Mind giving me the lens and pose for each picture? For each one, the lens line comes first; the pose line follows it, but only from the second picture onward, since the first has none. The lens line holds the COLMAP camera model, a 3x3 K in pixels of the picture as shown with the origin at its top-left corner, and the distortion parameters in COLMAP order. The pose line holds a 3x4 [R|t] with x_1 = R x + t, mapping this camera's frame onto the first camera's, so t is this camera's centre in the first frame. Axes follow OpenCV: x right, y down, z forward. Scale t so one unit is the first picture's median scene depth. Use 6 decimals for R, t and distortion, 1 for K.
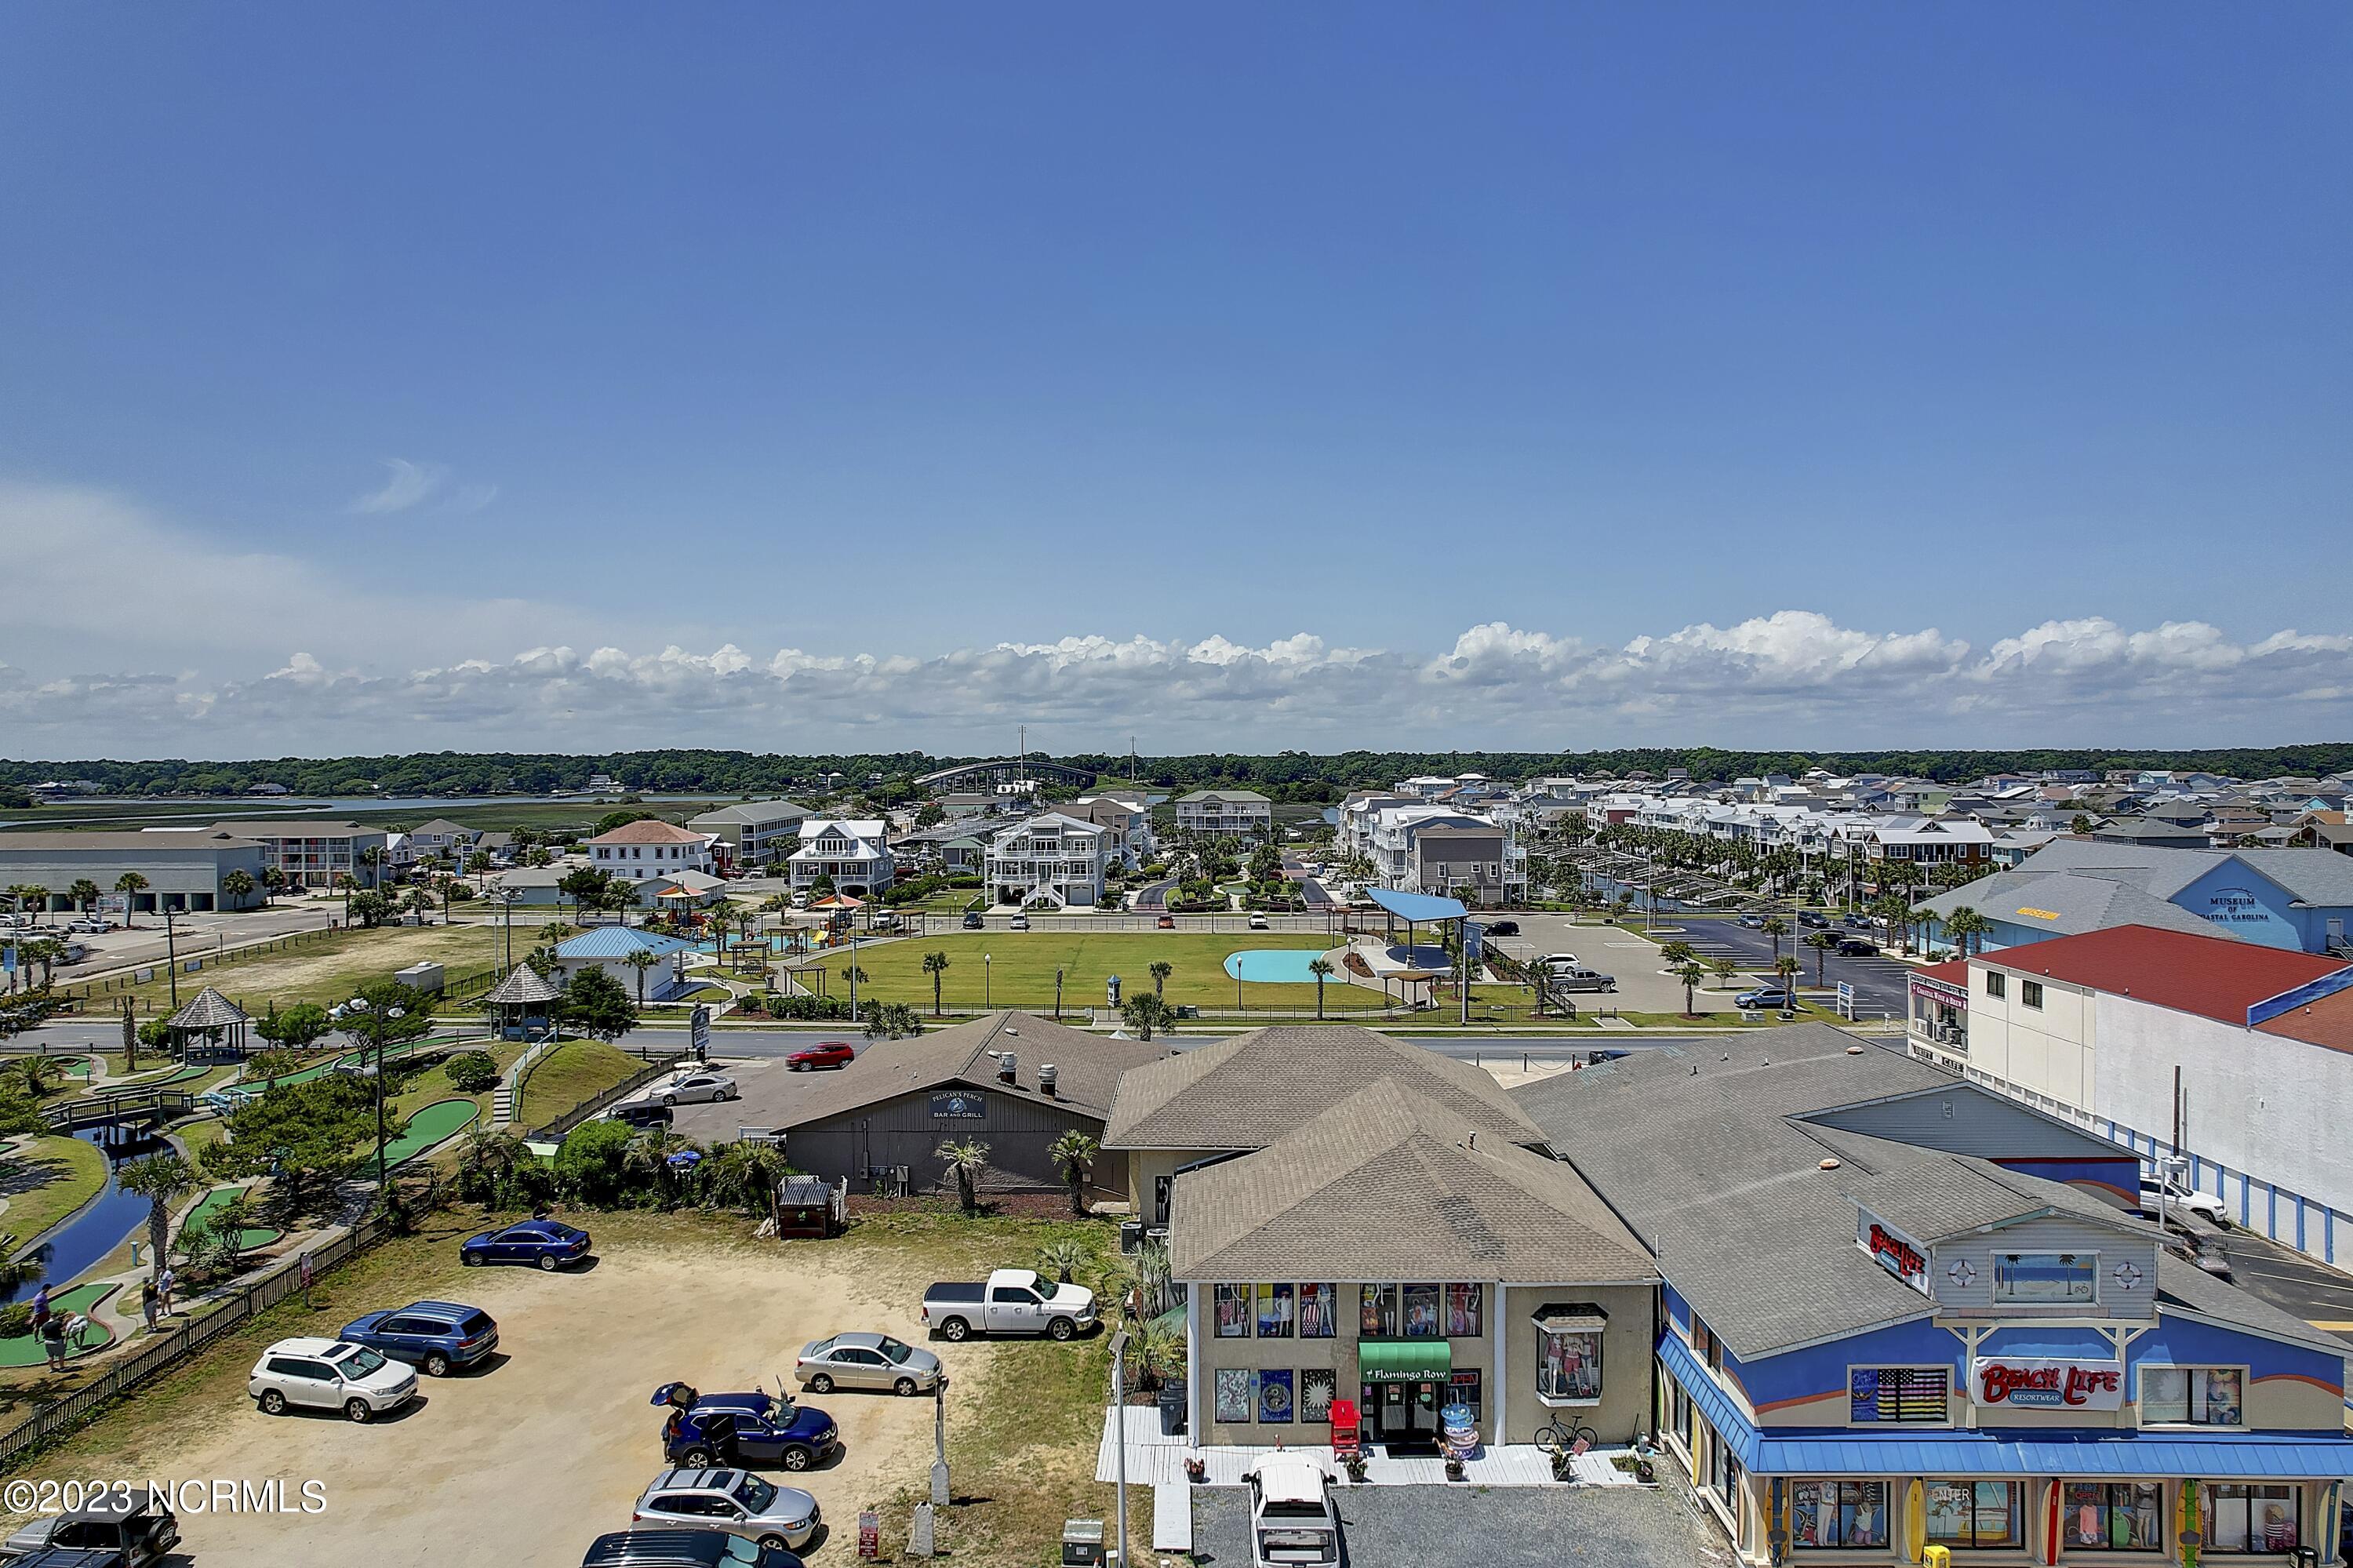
lens RADIAL K [[1500.0, 0, 1186.9], [0, 1500.0, 785.2], [0, 0, 1]] dist [-0.081537, 0.083311]
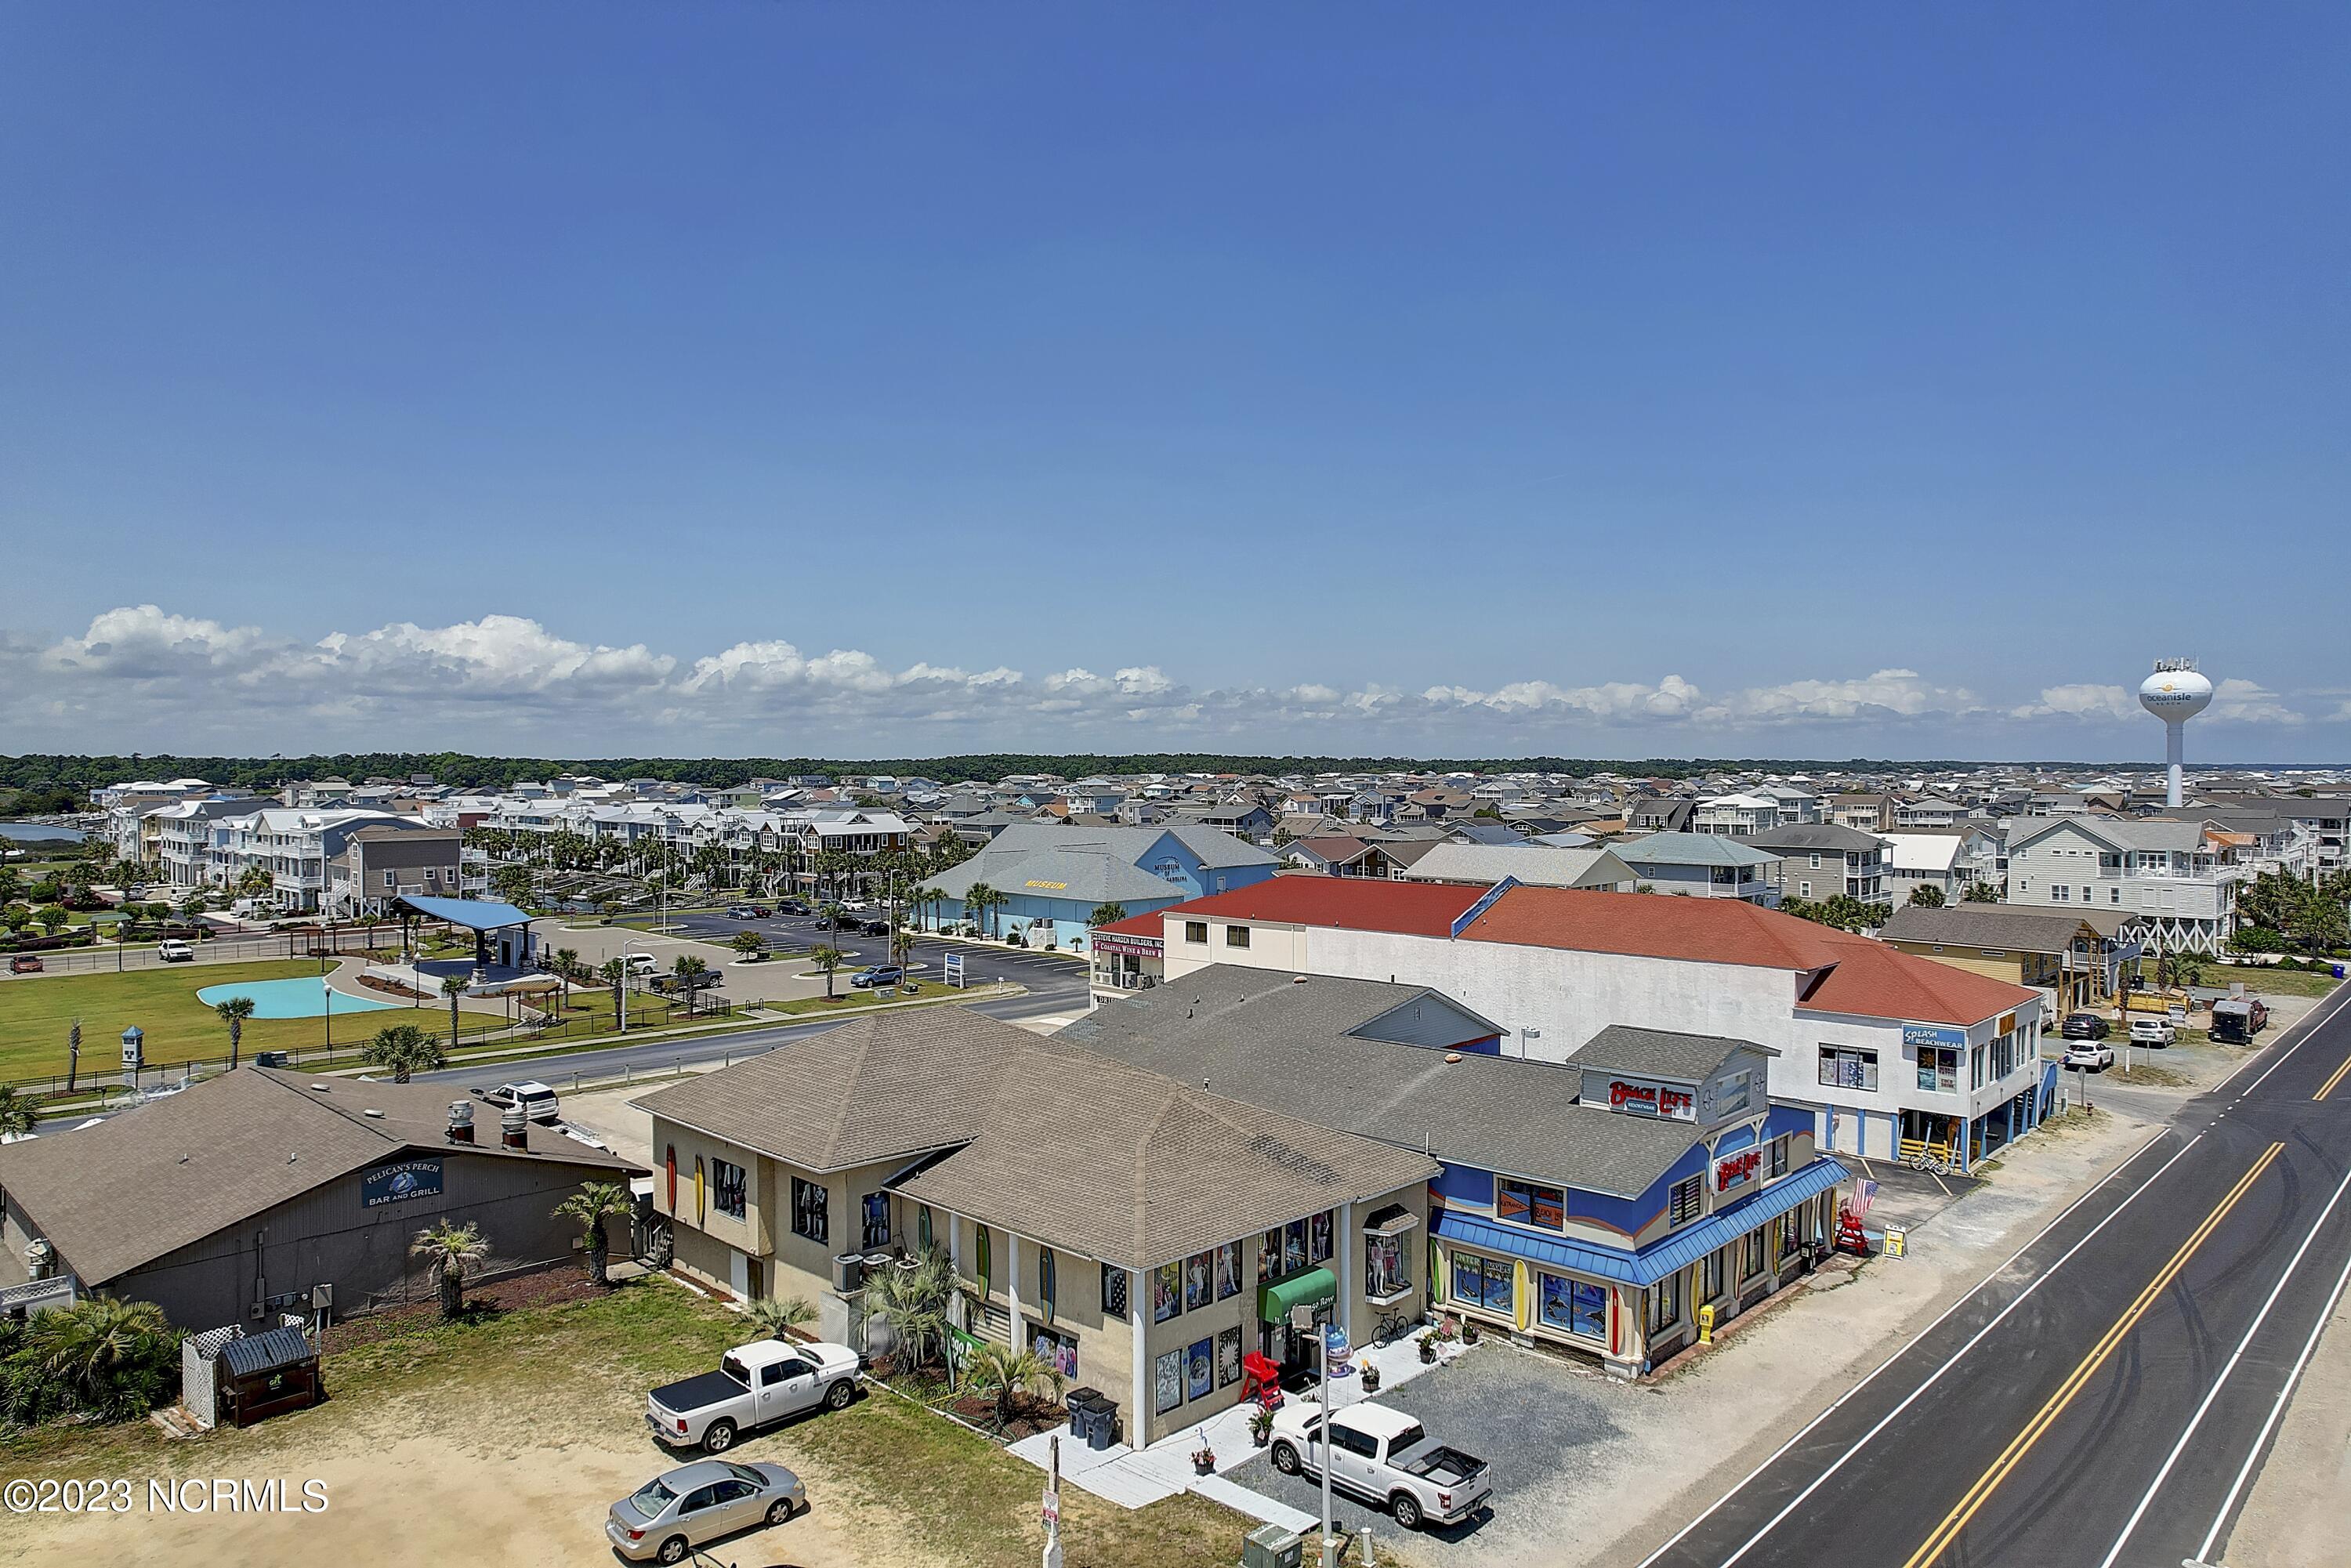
lens RADIAL K [[1498.6, 0, 1185.9], [0, 1498.6, 785.2], [0, 0, 1]] dist [-0.081537, 0.083311]
pose [[0.682540, -0.002950, 0.730842, -0.418231], [0.006948, 0.999973, -0.002453, 0.024288], [-0.730815, 0.006752, 0.682542, 0.227148]]
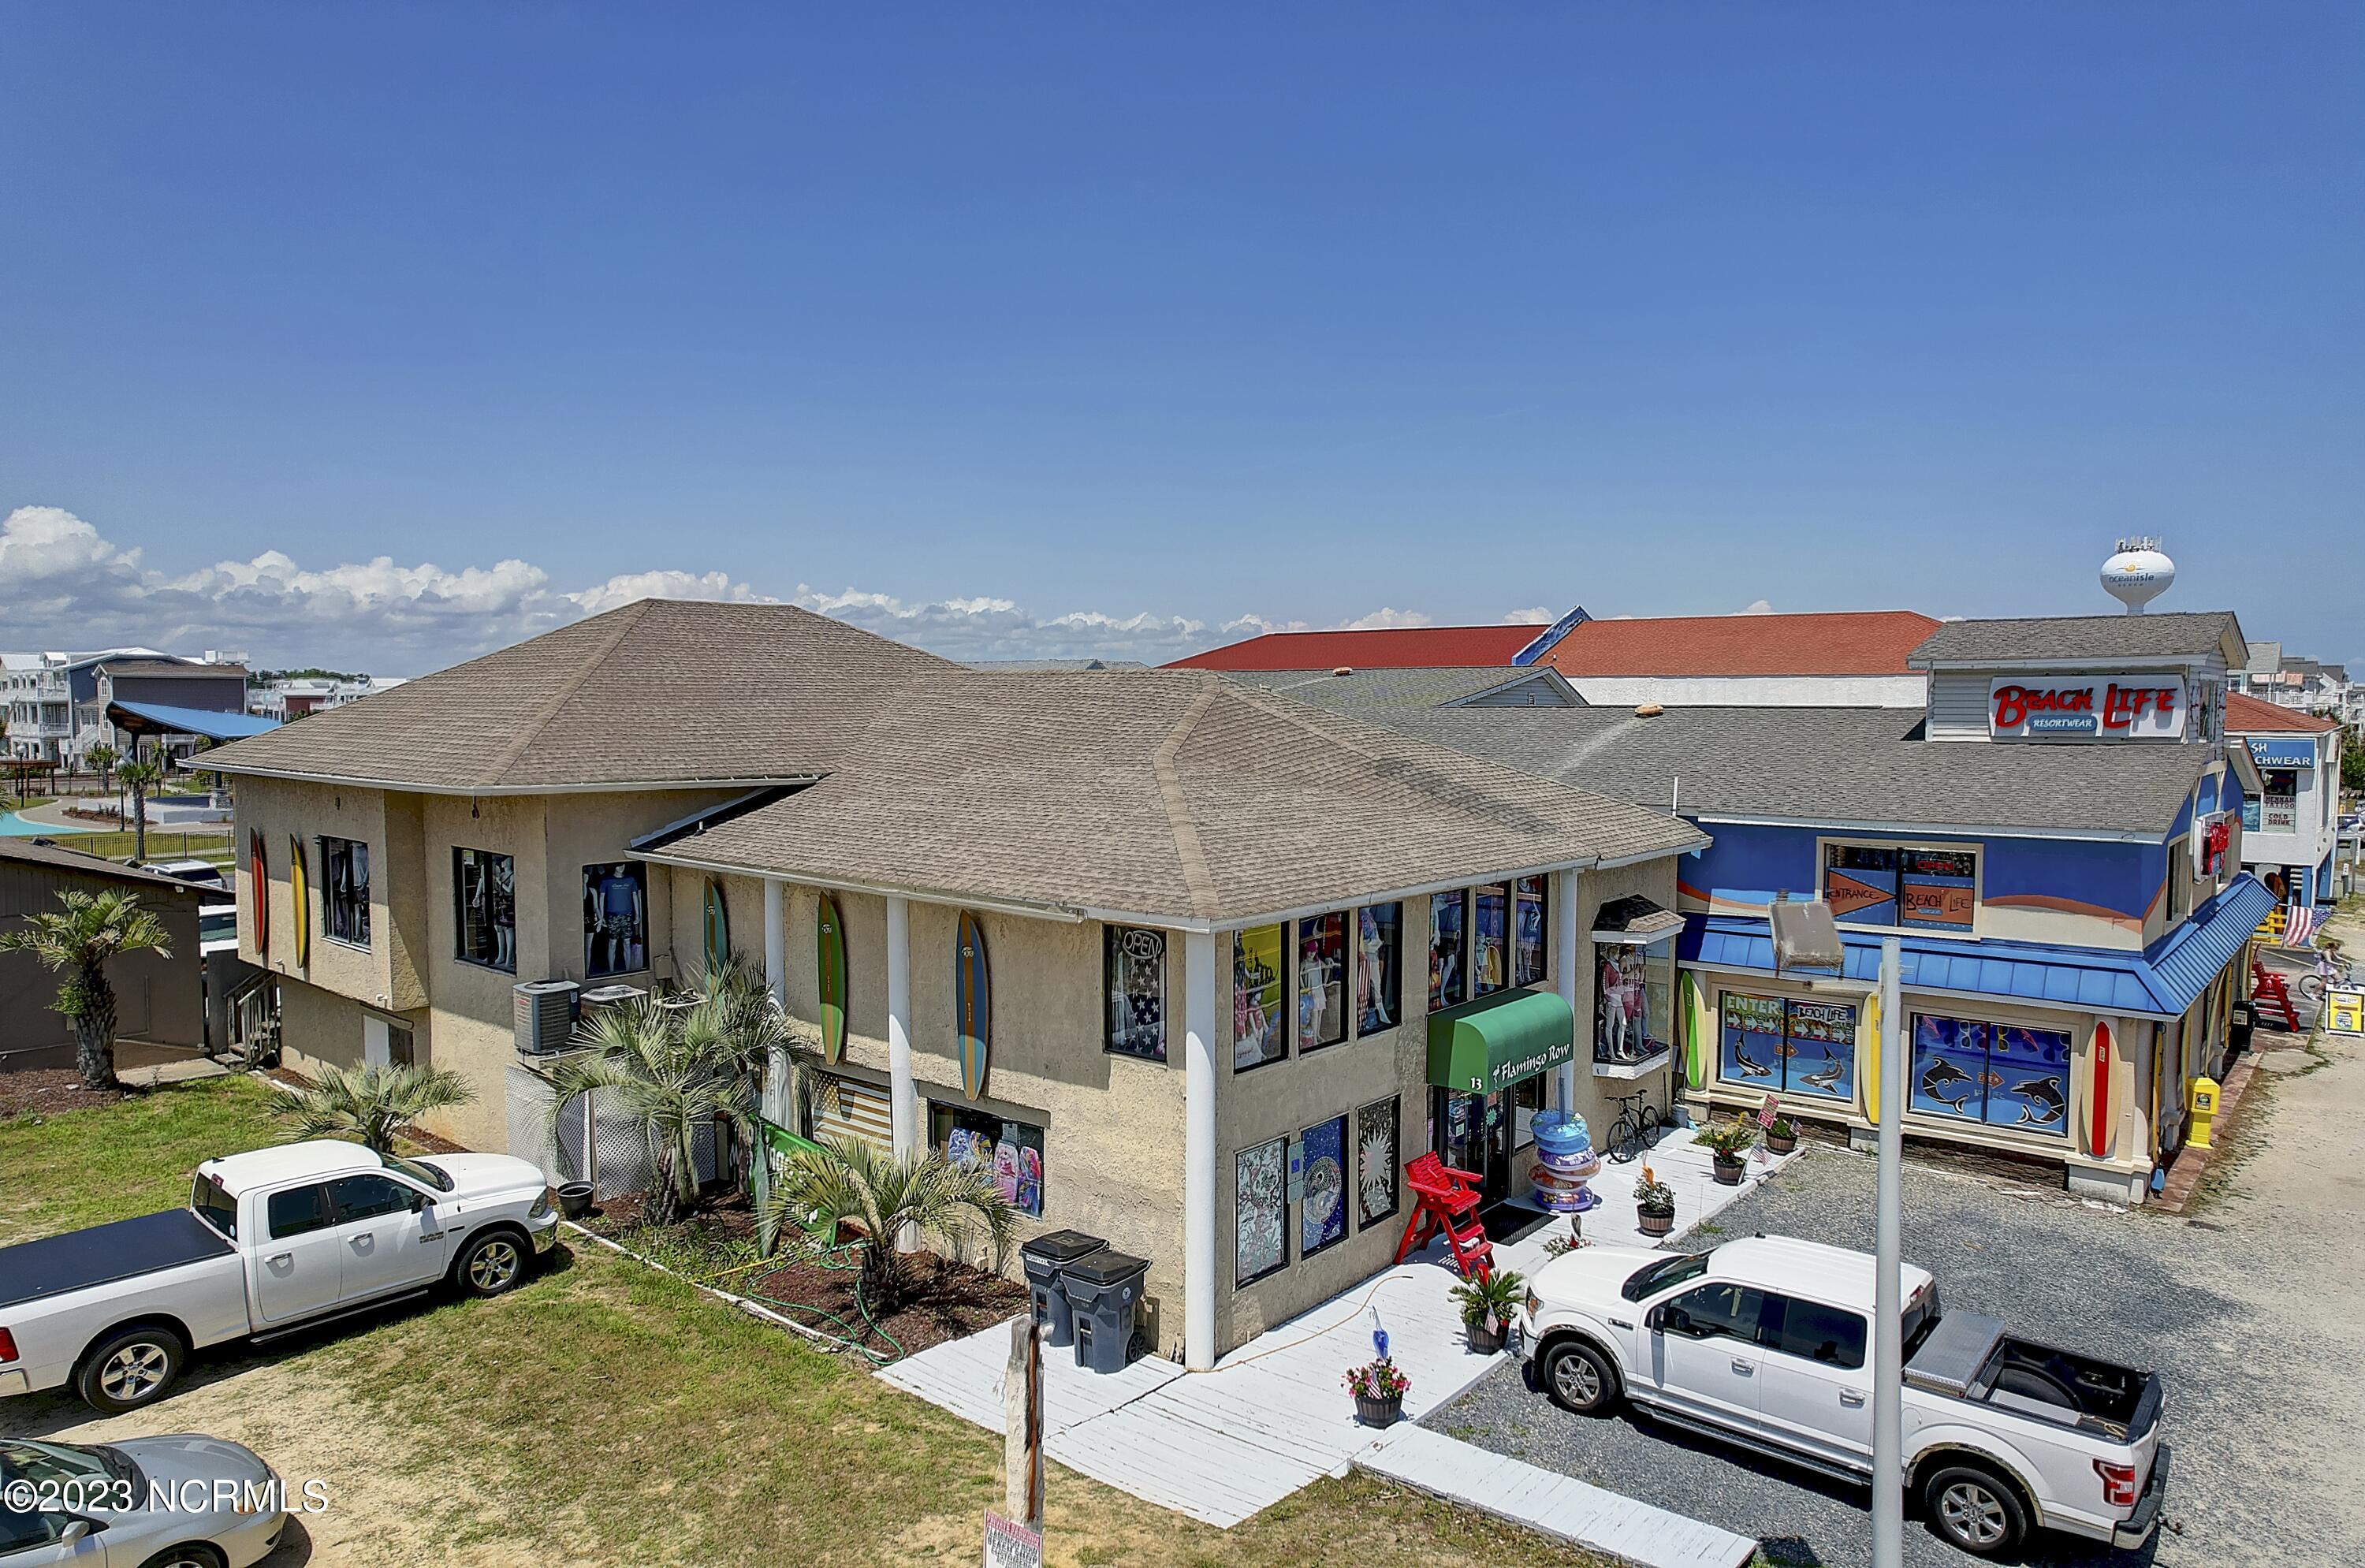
lens RADIAL K [[1507.6, 0, 1193.0], [0, 1507.6, 785.2], [0, 0, 1]] dist [-0.081537, 0.083311]
pose [[0.632303, -0.037219, 0.773826, -0.188707], [0.006202, 0.999057, 0.042984, 0.180946], [-0.774696, -0.022379, 0.631938, 0.492986]]
